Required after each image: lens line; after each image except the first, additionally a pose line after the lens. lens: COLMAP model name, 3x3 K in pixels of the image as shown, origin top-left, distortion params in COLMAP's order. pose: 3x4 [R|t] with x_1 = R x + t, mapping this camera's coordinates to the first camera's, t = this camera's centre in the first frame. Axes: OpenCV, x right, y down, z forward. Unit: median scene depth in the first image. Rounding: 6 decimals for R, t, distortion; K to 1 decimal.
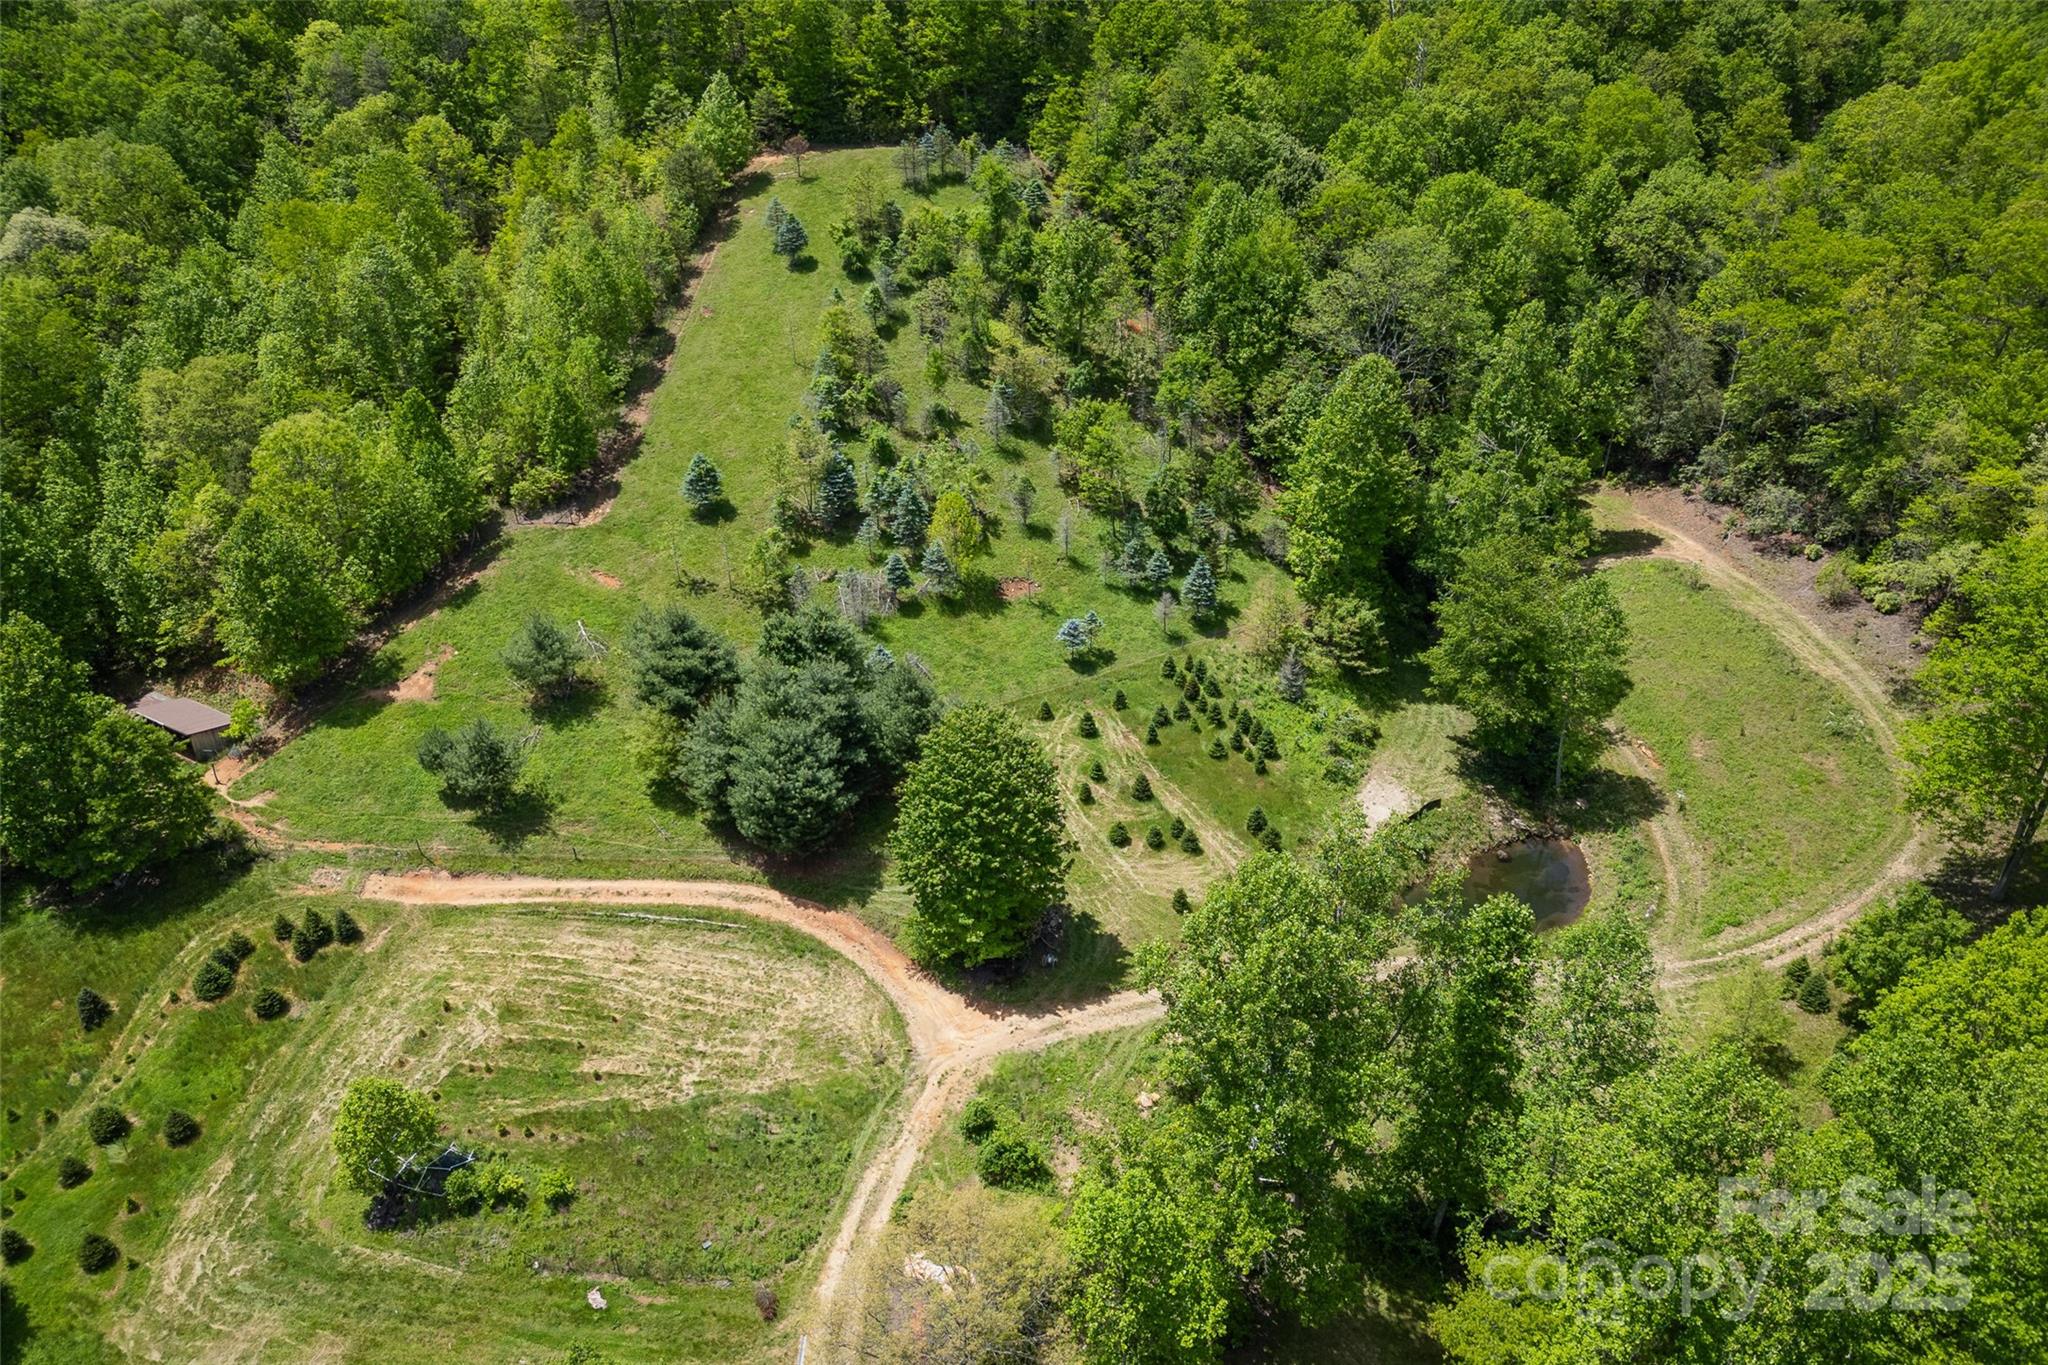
lens RADIAL K [[1423.8, 0, 1024.9], [0, 1423.8, 689.1], [0, 0, 1]] dist [0.087450, -0.099953]
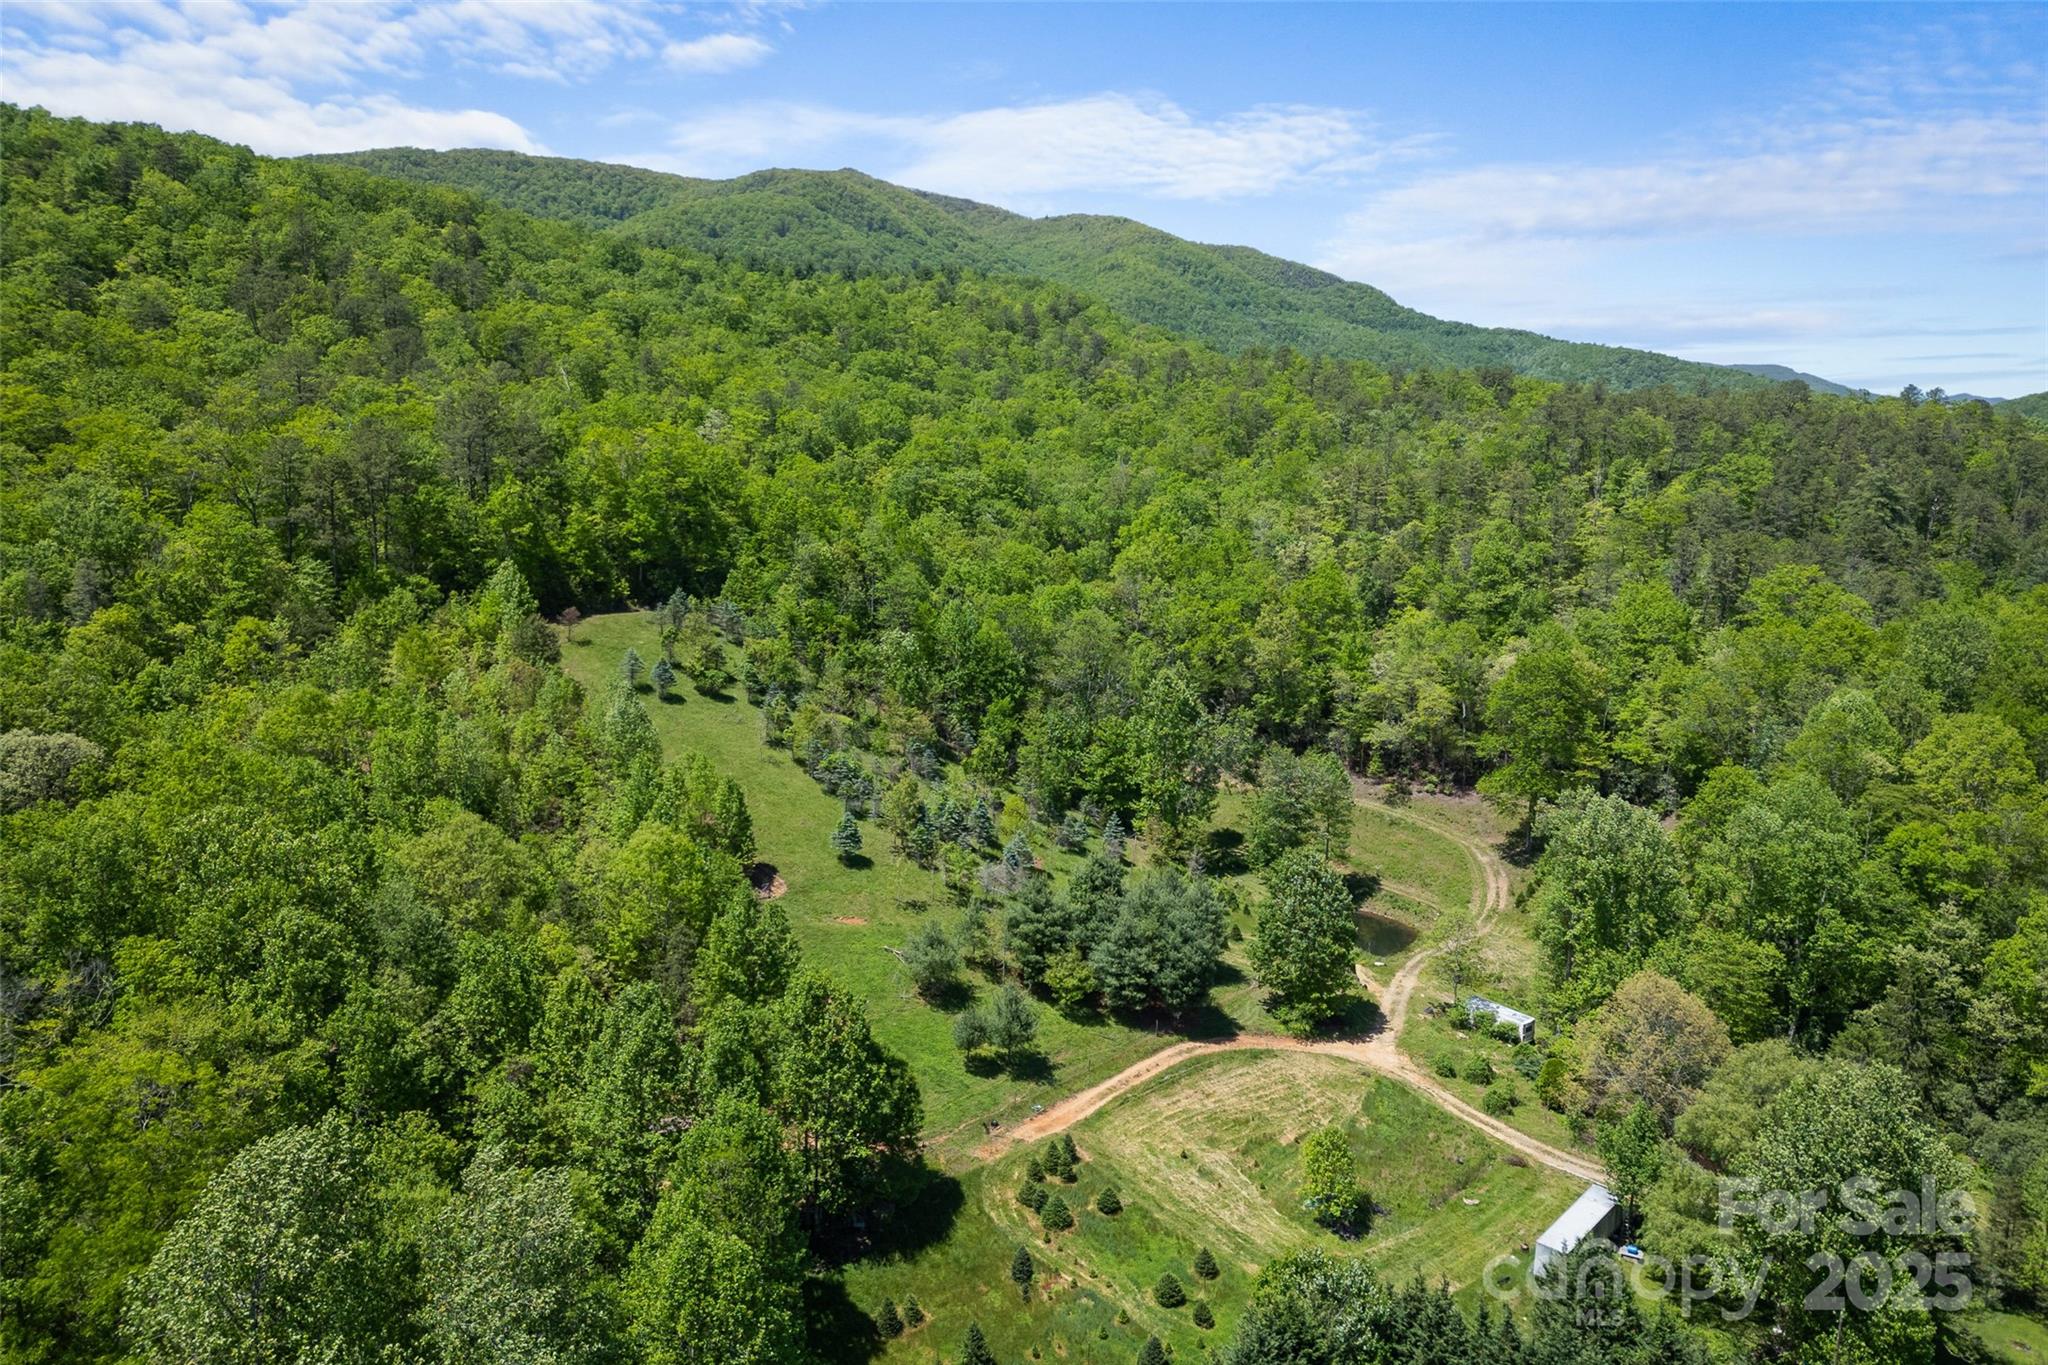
lens RADIAL K [[1421.8, 0, 1026.6], [0, 1421.8, 685.7], [0, 0, 1]] dist [0.069588, -0.065381]
pose [[0.615229, -0.112923, 0.780219, -1.112910], [0.377619, 0.910975, -0.165918, -0.003485], [-0.692024, 0.396703, 0.603100, 0.116783]]
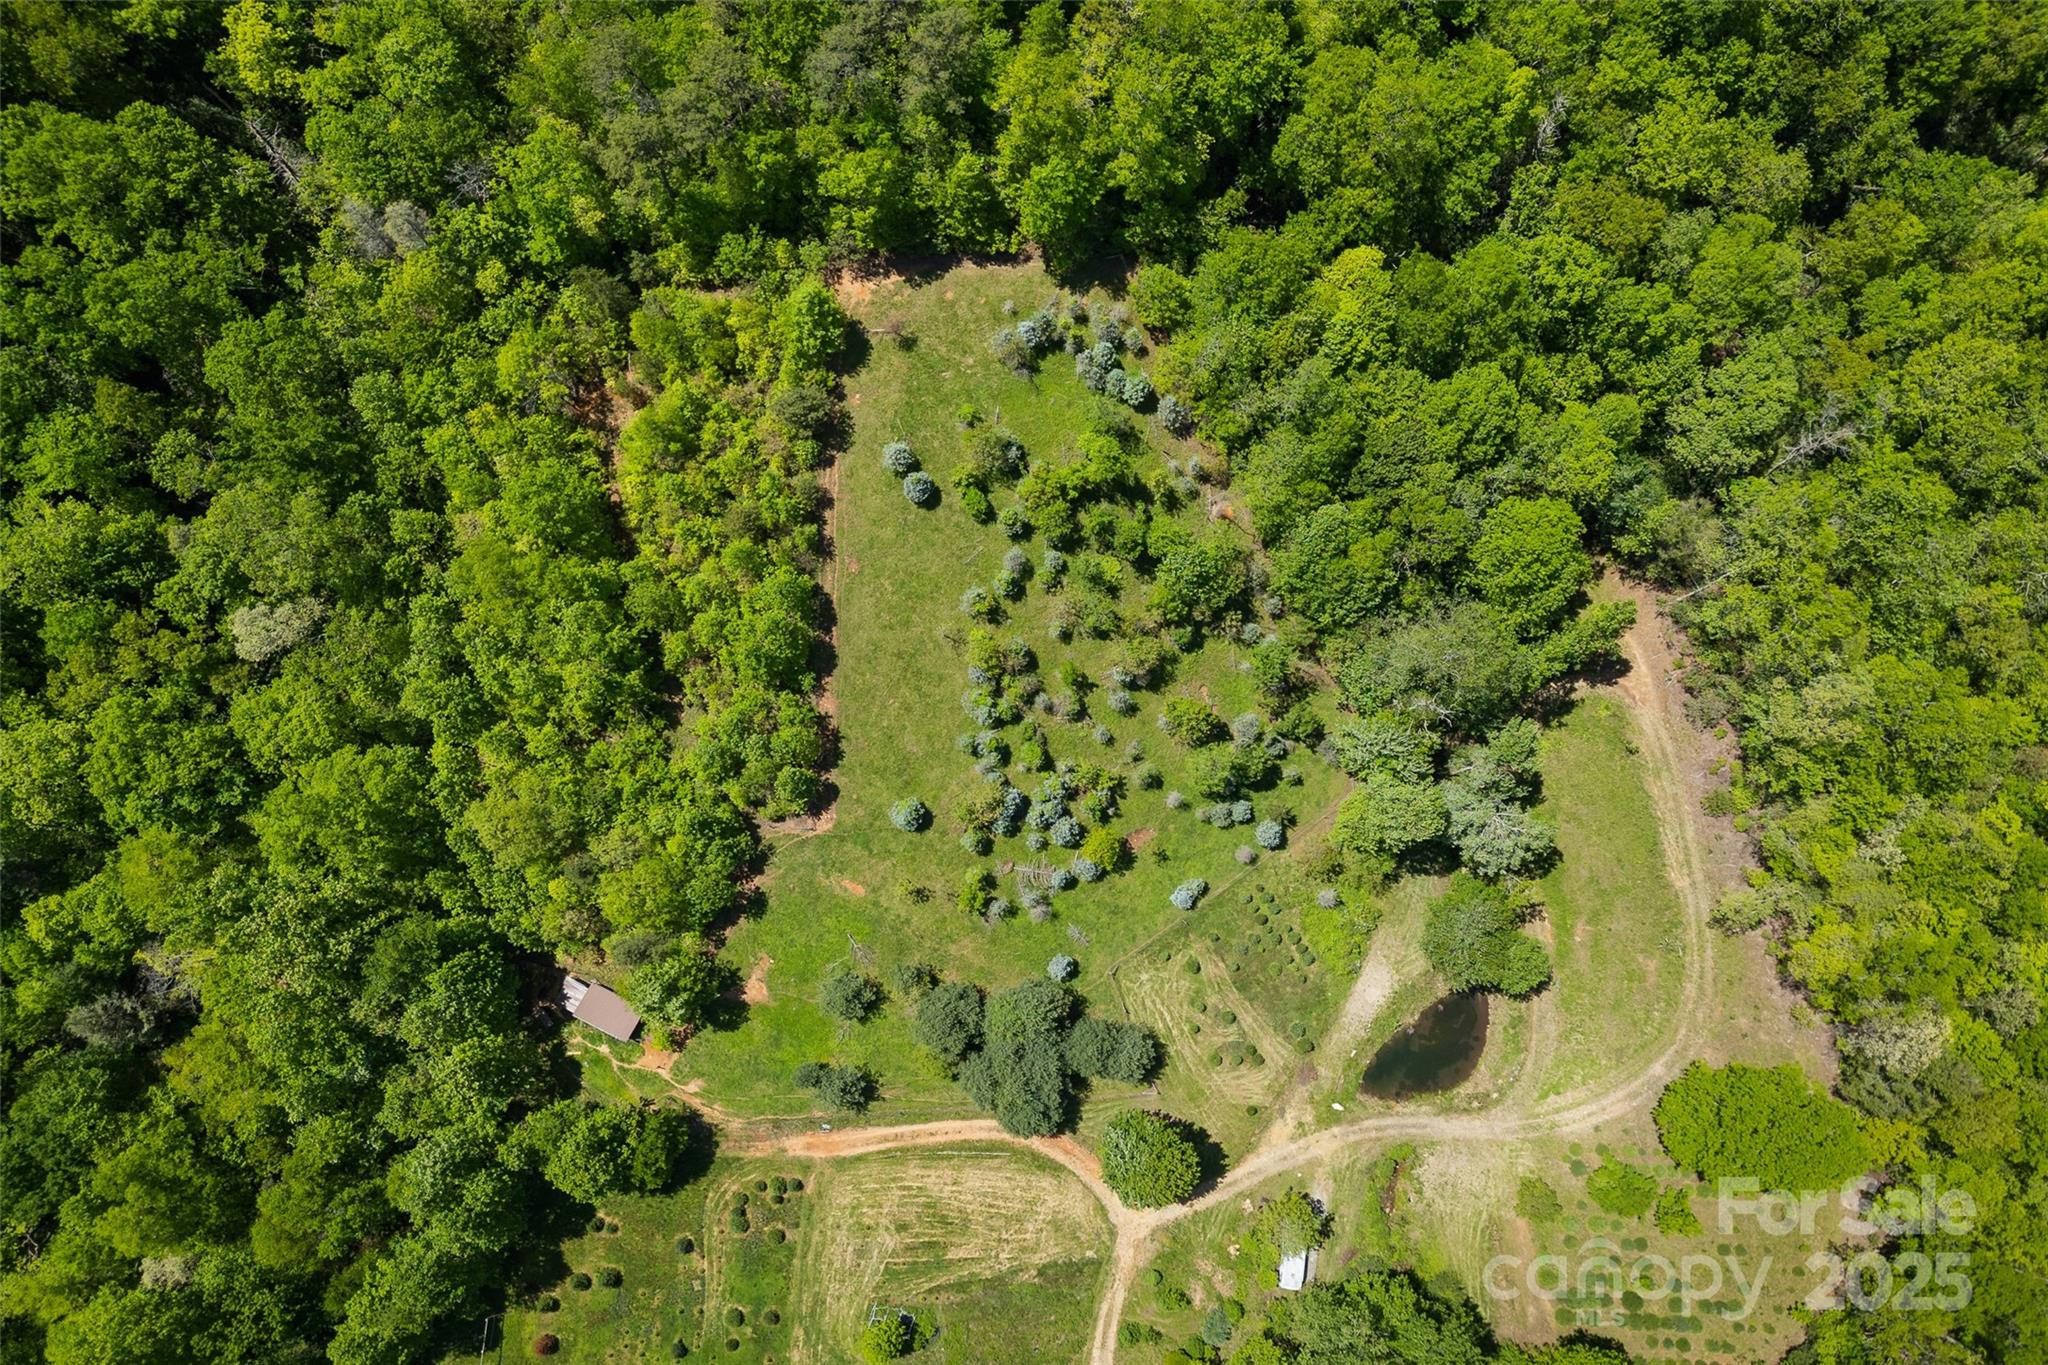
lens RADIAL K [[1423.8, 0, 1024.9], [0, 1423.8, 689.1], [0, 0, 1]] dist [0.087450, -0.099953]
pose [[0.996842, -0.069101, 0.039126, -0.168616], [0.013349, 0.631529, 0.775237, -1.298234], [-0.078279, -0.772267, 0.630457, 0.261077]]
